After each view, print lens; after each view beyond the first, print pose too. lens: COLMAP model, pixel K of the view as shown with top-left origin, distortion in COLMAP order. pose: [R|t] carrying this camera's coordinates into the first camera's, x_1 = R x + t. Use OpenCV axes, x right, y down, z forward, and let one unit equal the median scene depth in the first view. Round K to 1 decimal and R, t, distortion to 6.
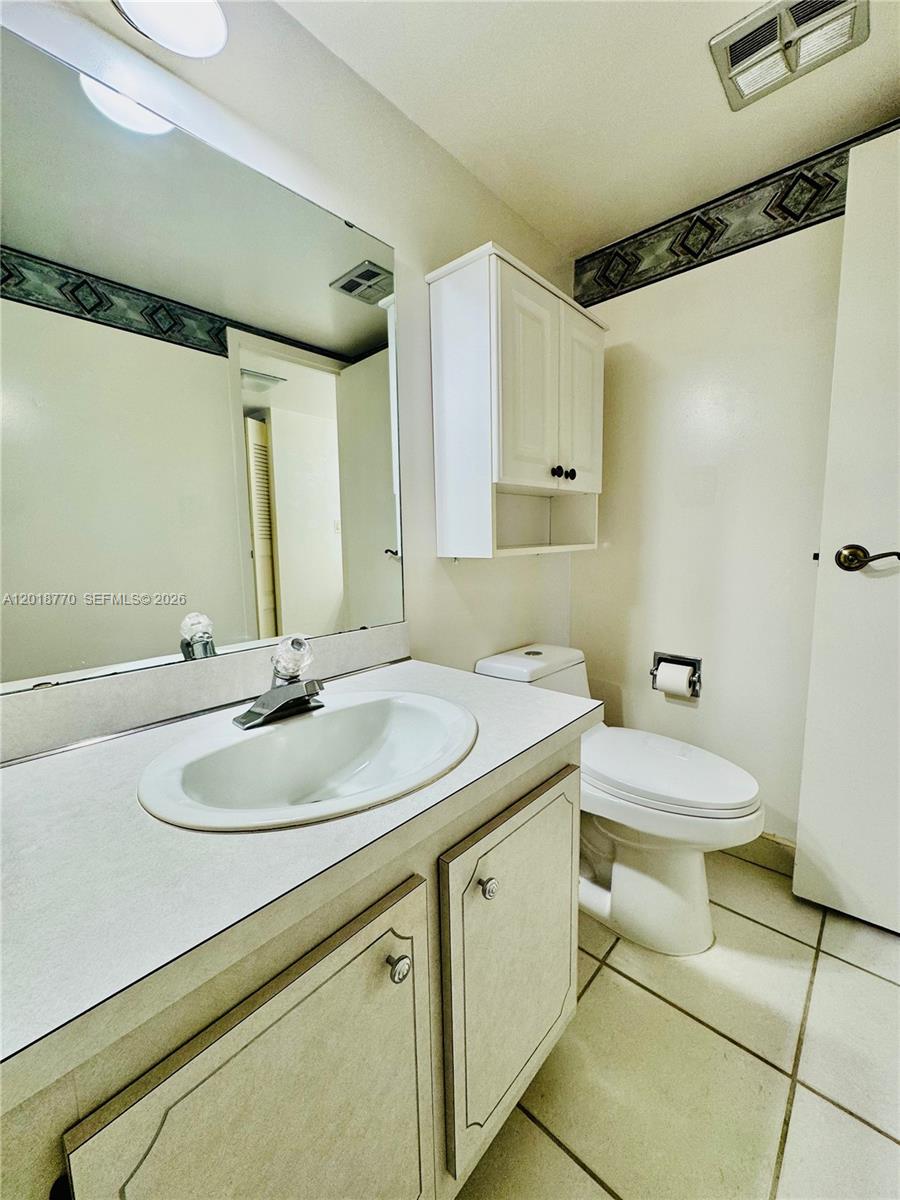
lens RADIAL K [[478.7, 0, 450.4], [0, 478.7, 601.6], [0, 0, 1]] dist [-0.004059, 0.000187]
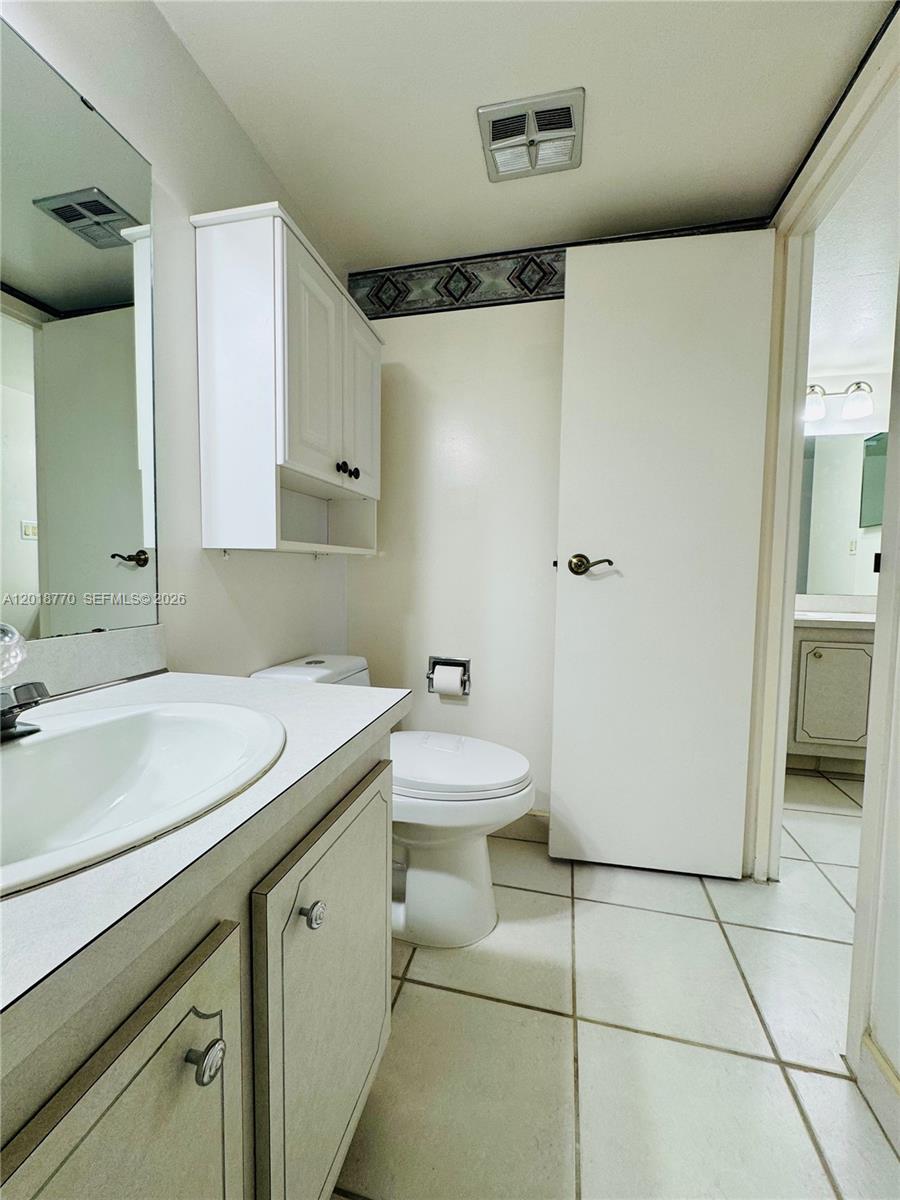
lens RADIAL K [[478.7, 0, 450.4], [0, 478.7, 601.6], [0, 0, 1]] dist [-0.004059, 0.000187]
pose [[0.873378, 0.000975, 0.487042, -0.058557], [0.031446, 0.997799, -0.058389, 0.064373], [-0.486027, 0.066311, 0.871425, 0.076576]]
